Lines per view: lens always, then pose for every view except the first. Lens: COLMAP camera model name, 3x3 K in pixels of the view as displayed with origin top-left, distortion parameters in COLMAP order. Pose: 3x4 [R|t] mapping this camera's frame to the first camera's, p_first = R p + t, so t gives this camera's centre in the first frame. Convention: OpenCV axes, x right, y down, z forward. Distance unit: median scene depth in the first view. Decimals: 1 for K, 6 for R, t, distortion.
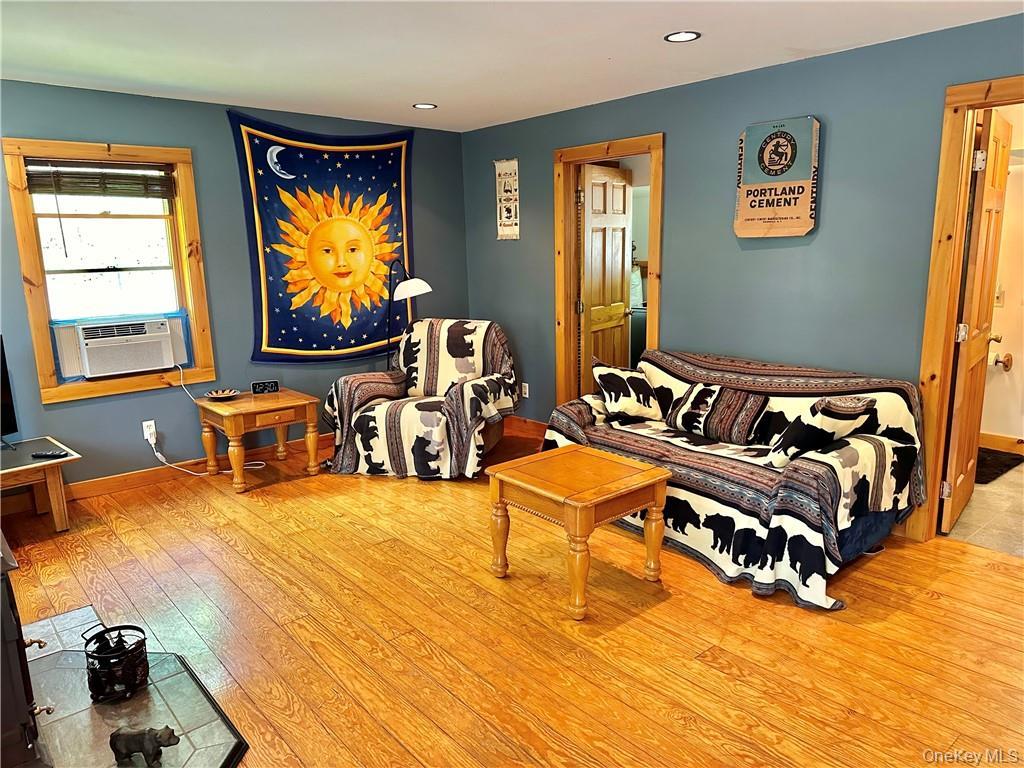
lens RADIAL K [[711.7, 0, 512.0], [0, 711.7, 384.0], [0, 0, 1]] dist [0.111014, -0.140047]
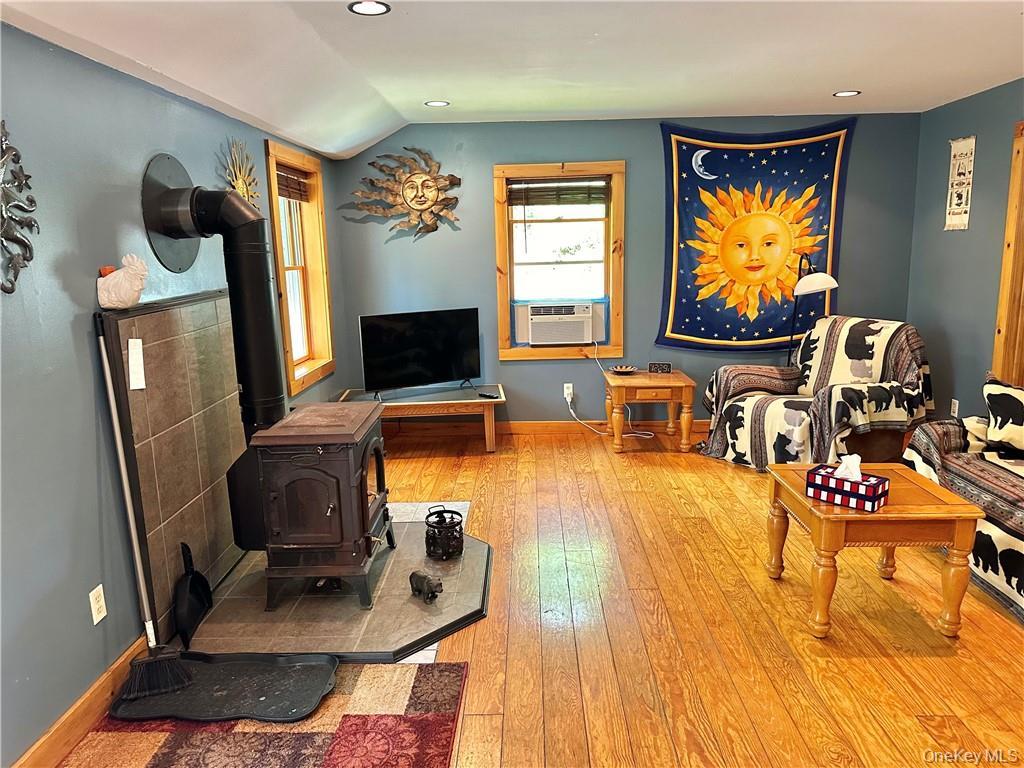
lens RADIAL K [[711.7, 0, 512.0], [0, 711.7, 384.0], [0, 0, 1]] dist [0.111014, -0.140047]
pose [[0.742429, 0.126526, -0.657868, 0.230812], [-0.121765, 0.991132, 0.053206, -0.001739], [0.658766, 0.040604, 0.751251, 0.005951]]
